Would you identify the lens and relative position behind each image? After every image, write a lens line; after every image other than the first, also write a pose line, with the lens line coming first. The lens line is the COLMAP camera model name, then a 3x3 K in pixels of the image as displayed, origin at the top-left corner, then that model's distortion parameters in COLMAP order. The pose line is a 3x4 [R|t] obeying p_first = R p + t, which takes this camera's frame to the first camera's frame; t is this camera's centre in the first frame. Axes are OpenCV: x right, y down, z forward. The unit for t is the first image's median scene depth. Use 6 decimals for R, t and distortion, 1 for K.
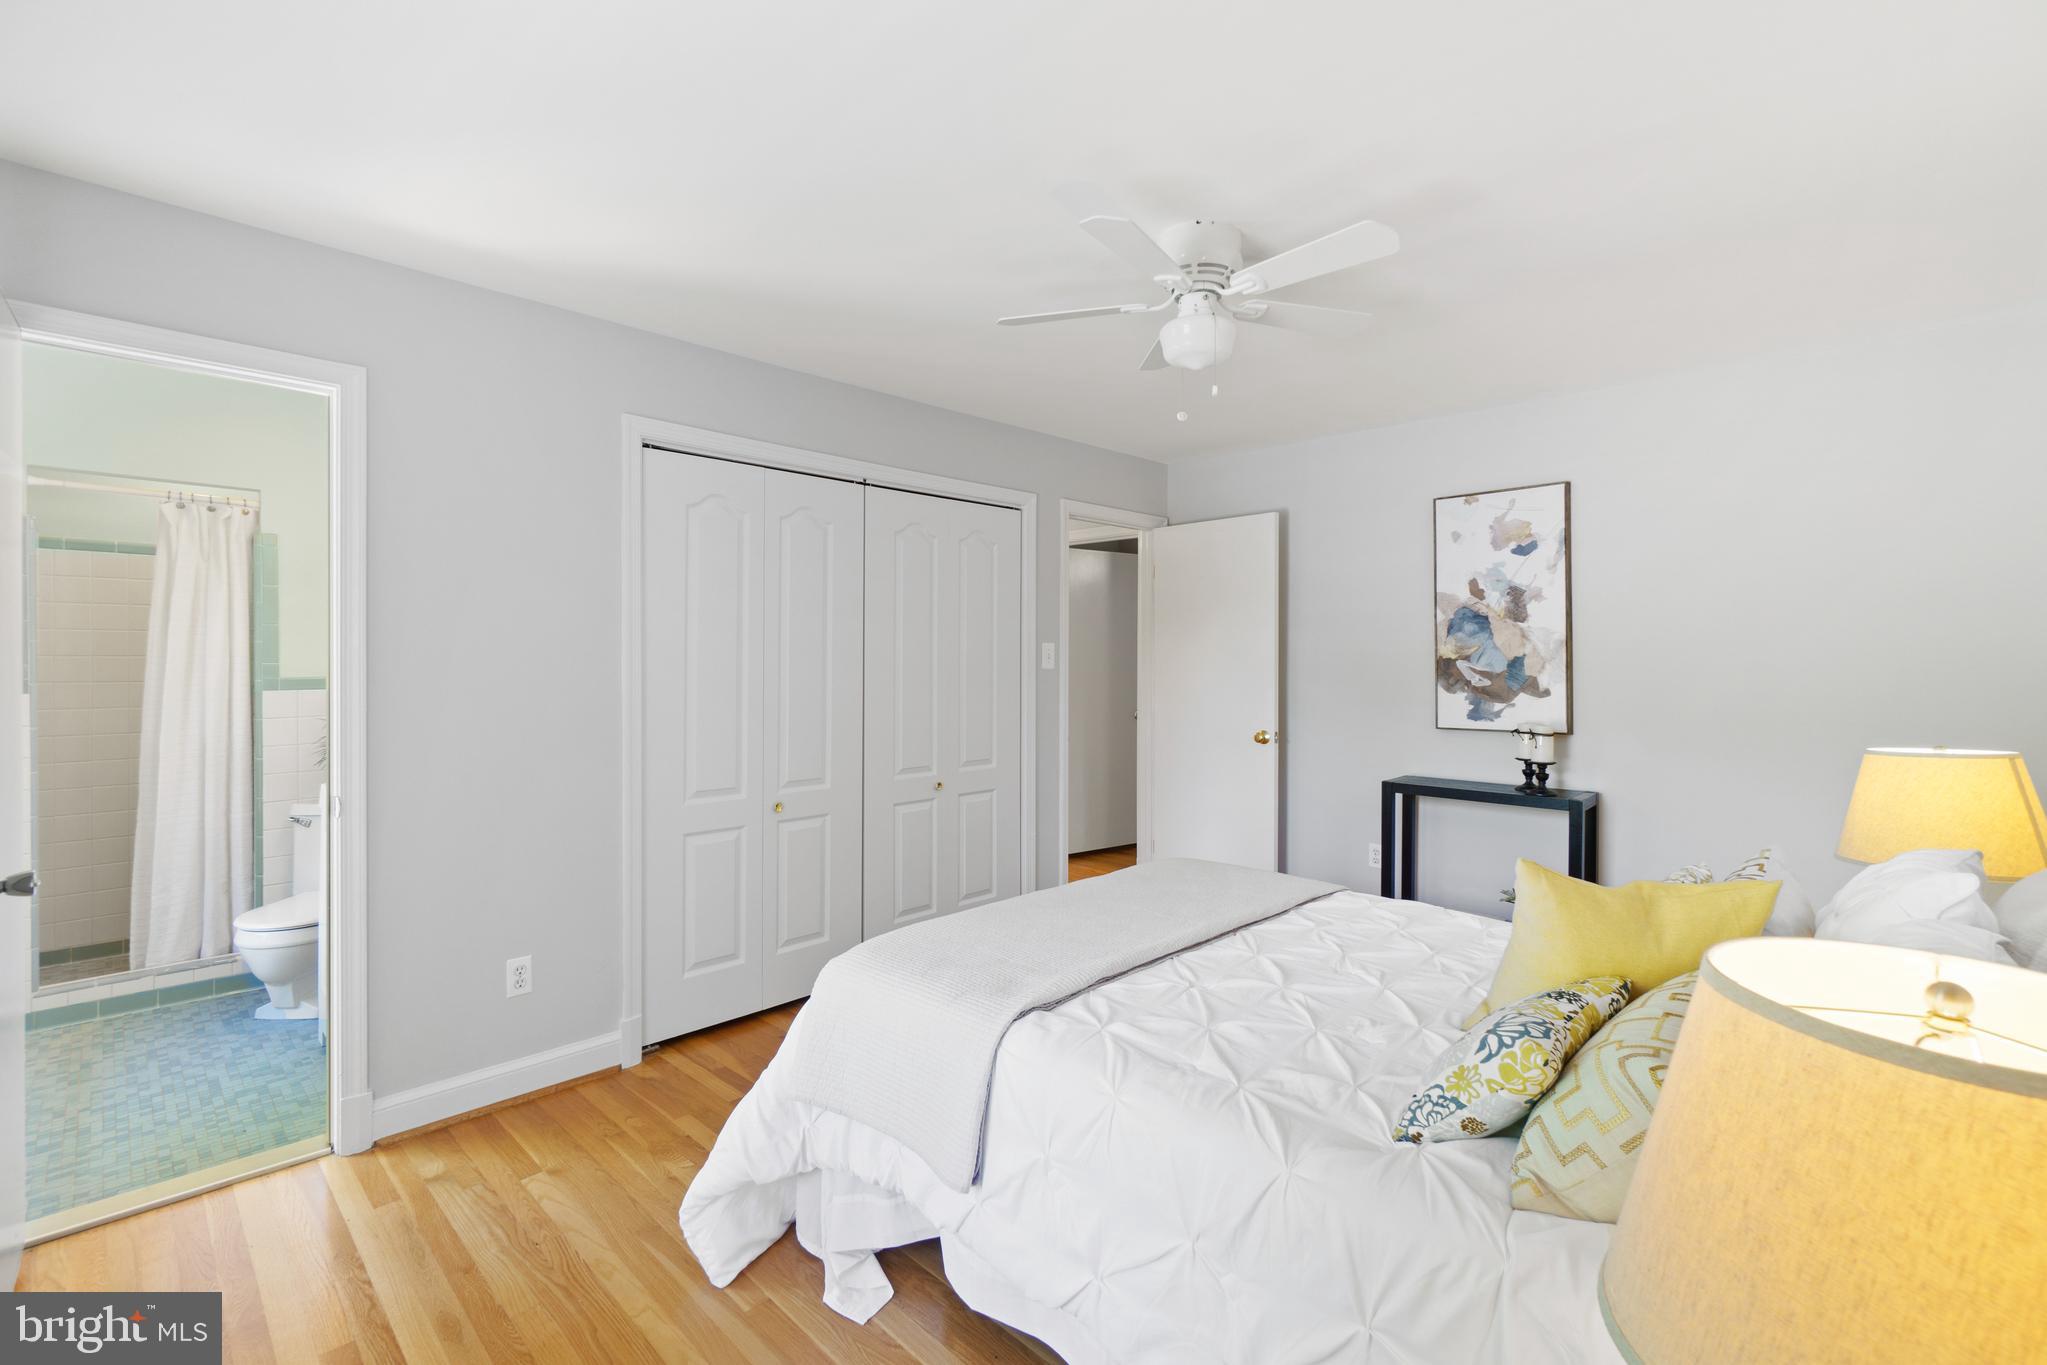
lens RADIAL K [[936.1, 0, 1021.6], [0, 936.1, 662.6], [0, 0, 1]] dist [0.002397, 0.000453]
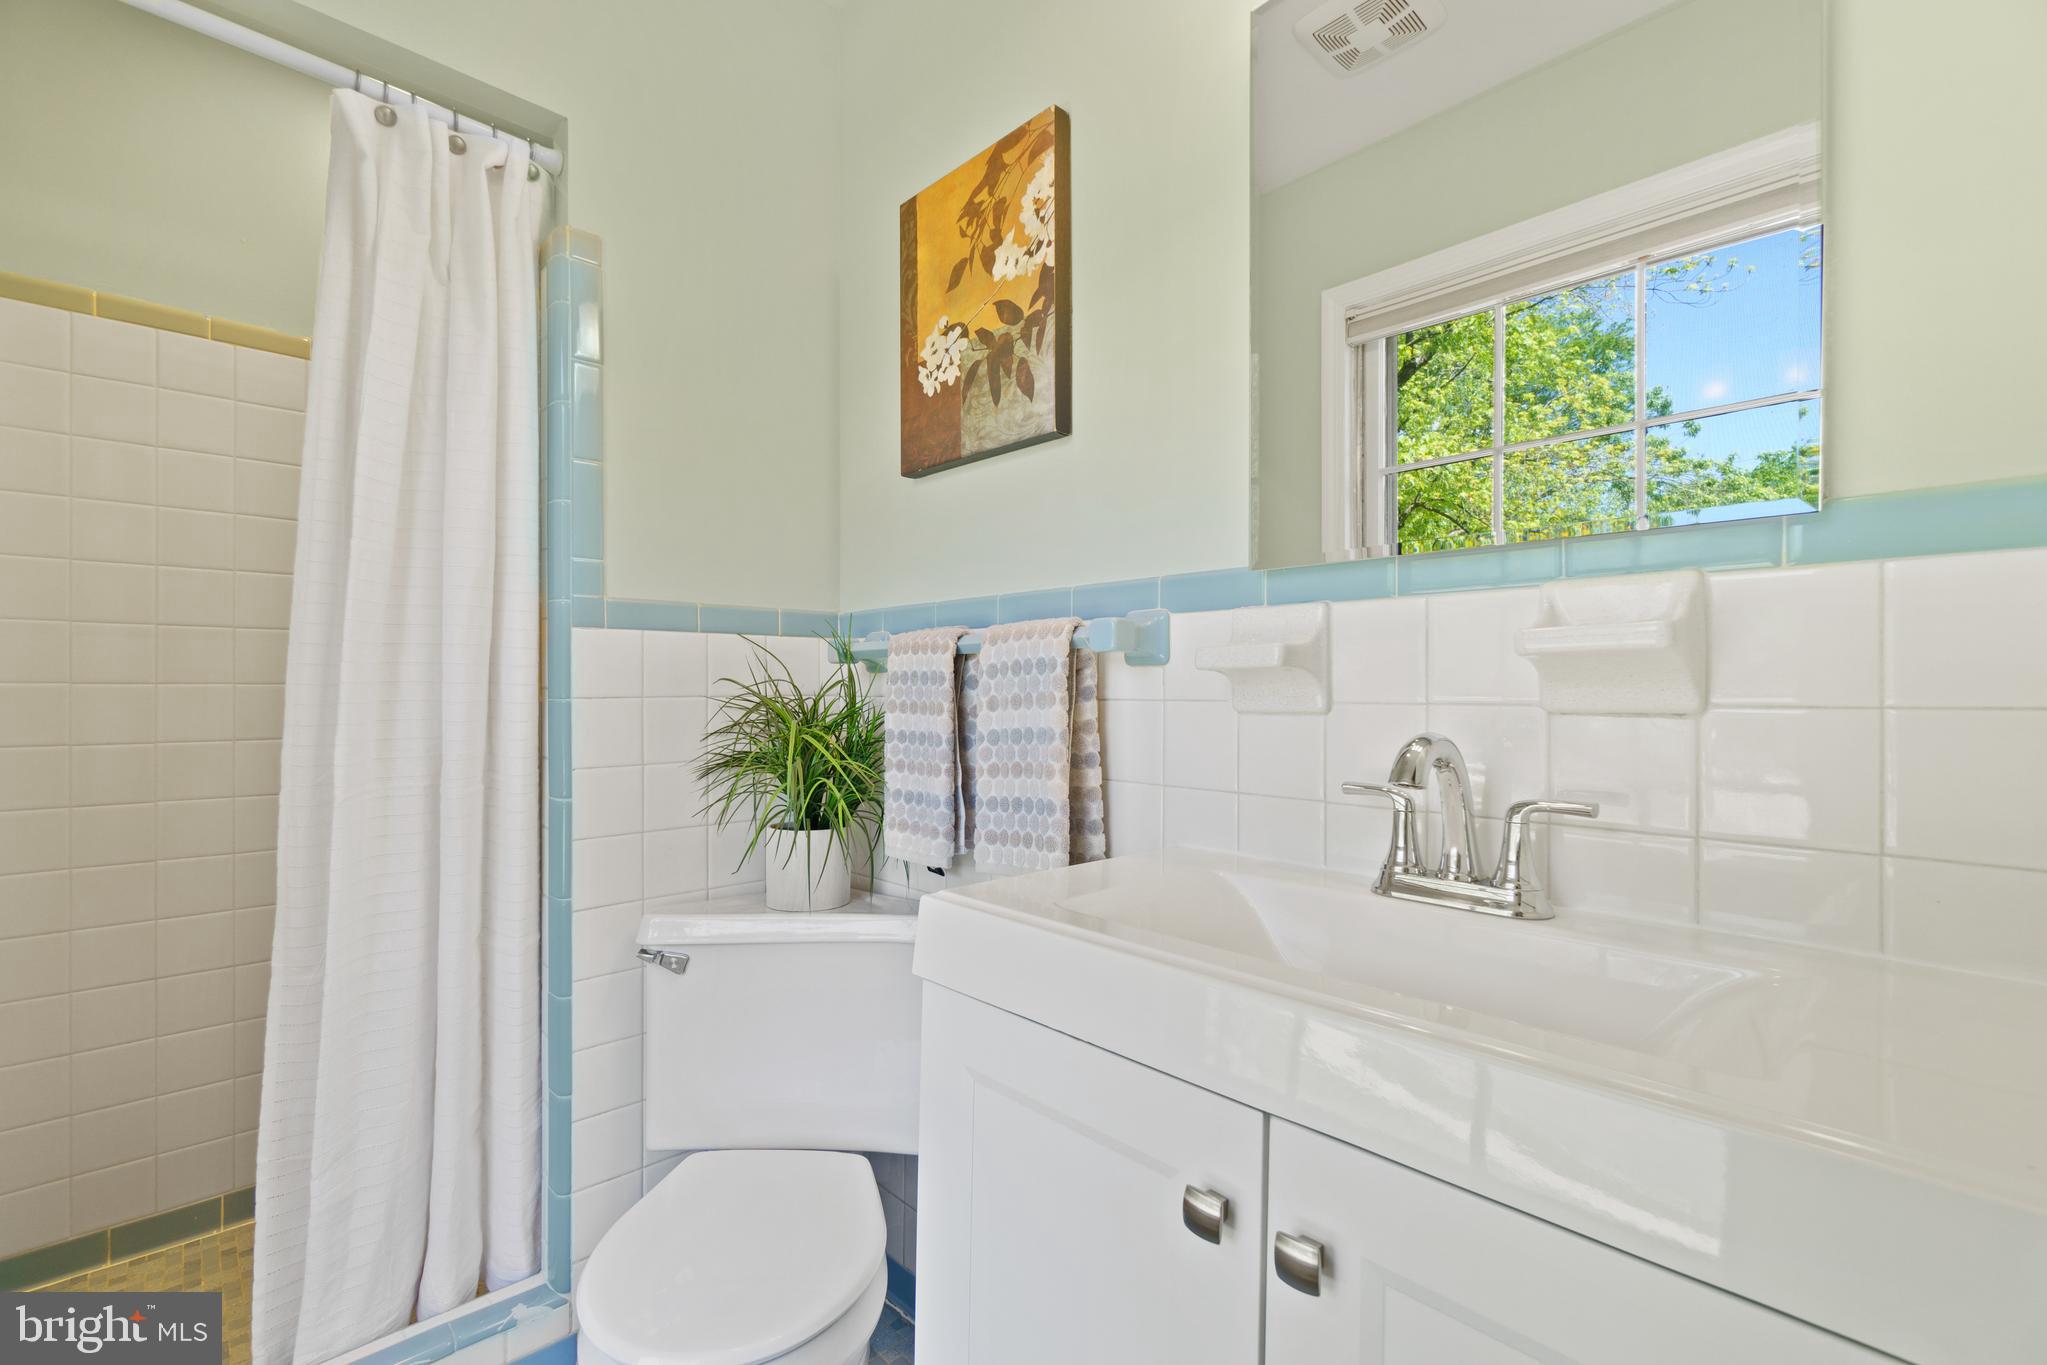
lens RADIAL K [[901.0, 0, 1027.6], [0, 901.0, 665.5], [0, 0, 1]] dist [-0.002351, -0.000555]
pose [[0.998310, -0.009418, -0.057353, -0.597231], [0.008775, 0.999896, -0.011445, 0.051635], [0.057455, 0.010922, 0.998288, 0.633563]]
